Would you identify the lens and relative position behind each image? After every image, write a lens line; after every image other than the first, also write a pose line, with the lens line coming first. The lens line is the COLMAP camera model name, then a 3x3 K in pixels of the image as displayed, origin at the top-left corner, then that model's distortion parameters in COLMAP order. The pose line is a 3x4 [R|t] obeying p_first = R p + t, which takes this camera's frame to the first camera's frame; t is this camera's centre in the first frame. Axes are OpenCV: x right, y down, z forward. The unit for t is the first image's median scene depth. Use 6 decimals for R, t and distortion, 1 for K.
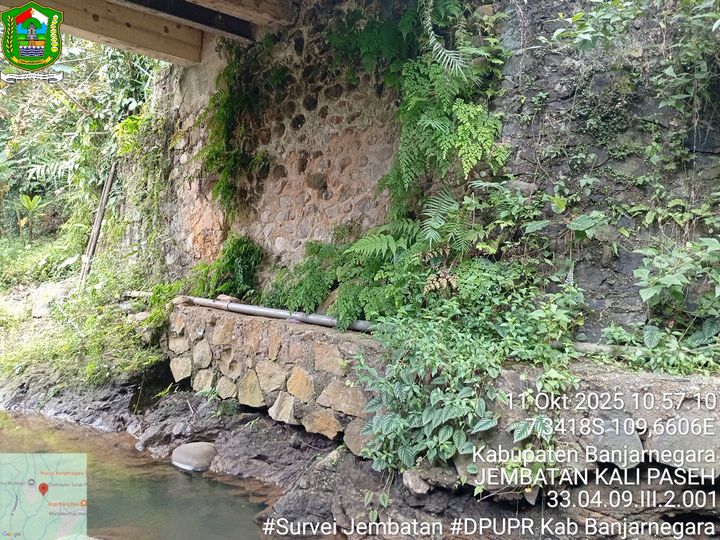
lens RADIAL K [[537.7, 0, 360.0], [0, 537.7, 270.0], [0, 0, 1]] dist [0.004808, -0.066091]
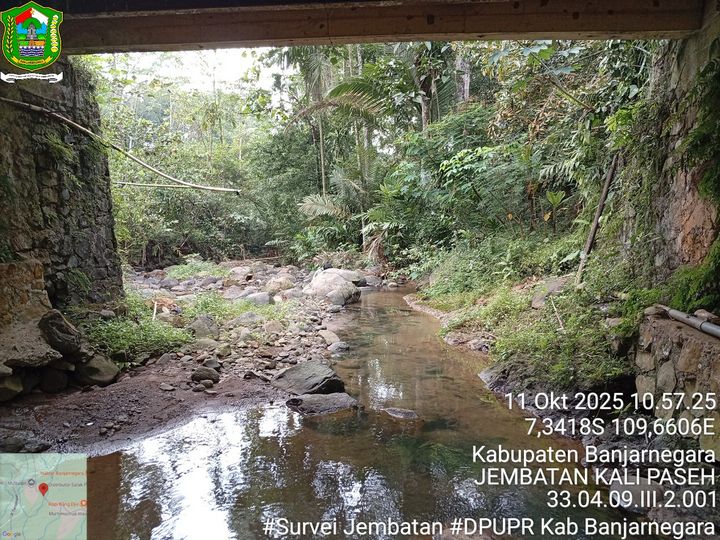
lens RADIAL K [[537.7, 0, 360.0], [0, 537.7, 270.0], [0, 0, 1]] dist [0.004808, -0.066091]
pose [[0.589797, 0.046653, -0.806203, 0.071634], [-0.025680, 0.998908, 0.039017, -0.026621], [0.807143, -0.002309, 0.590351, 0.077696]]
